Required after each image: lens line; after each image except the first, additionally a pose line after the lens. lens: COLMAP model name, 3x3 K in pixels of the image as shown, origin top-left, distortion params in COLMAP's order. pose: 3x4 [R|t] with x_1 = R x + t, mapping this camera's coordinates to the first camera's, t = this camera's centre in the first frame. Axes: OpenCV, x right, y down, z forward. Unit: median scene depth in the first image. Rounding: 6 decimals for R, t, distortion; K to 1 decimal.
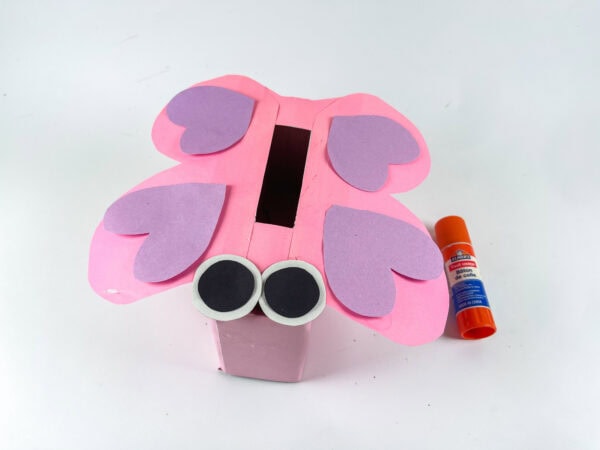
lens RADIAL K [[488.4, 0, 300.0], [0, 488.4, 225.0], [0, 0, 1]] dist [0.000216, -0.001523]
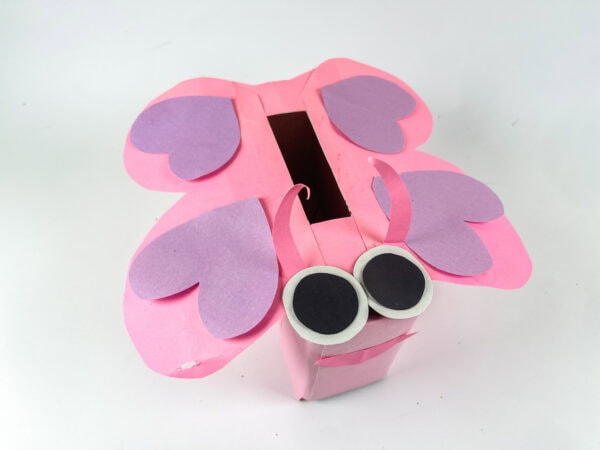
lens RADIAL K [[488.4, 0, 300.0], [0, 488.4, 225.0], [0, 0, 1]] dist [0.000216, -0.001523]
pose [[0.911771, -0.351591, 0.212267, -0.263416], [0.348677, 0.935783, 0.052290, -0.051121], [-0.217021, 0.026336, 0.975812, 0.144344]]
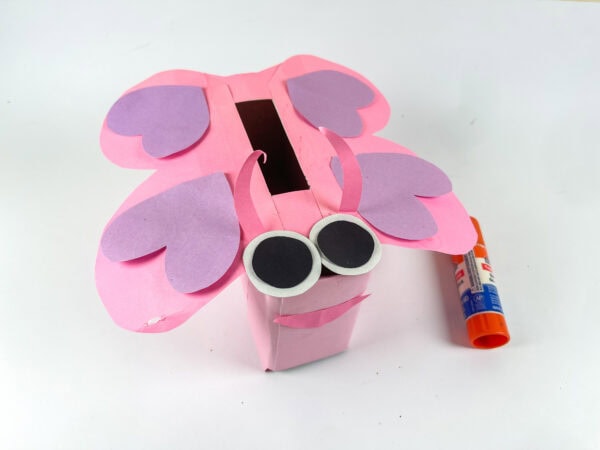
lens RADIAL K [[488.4, 0, 300.0], [0, 488.4, 225.0], [0, 0, 1]] dist [0.000216, -0.001523]
pose [[0.905703, -0.340187, 0.252932, -0.268602], [0.347799, 0.937442, 0.015432, 0.045917], [-0.242359, 0.073993, 0.967361, 0.076754]]
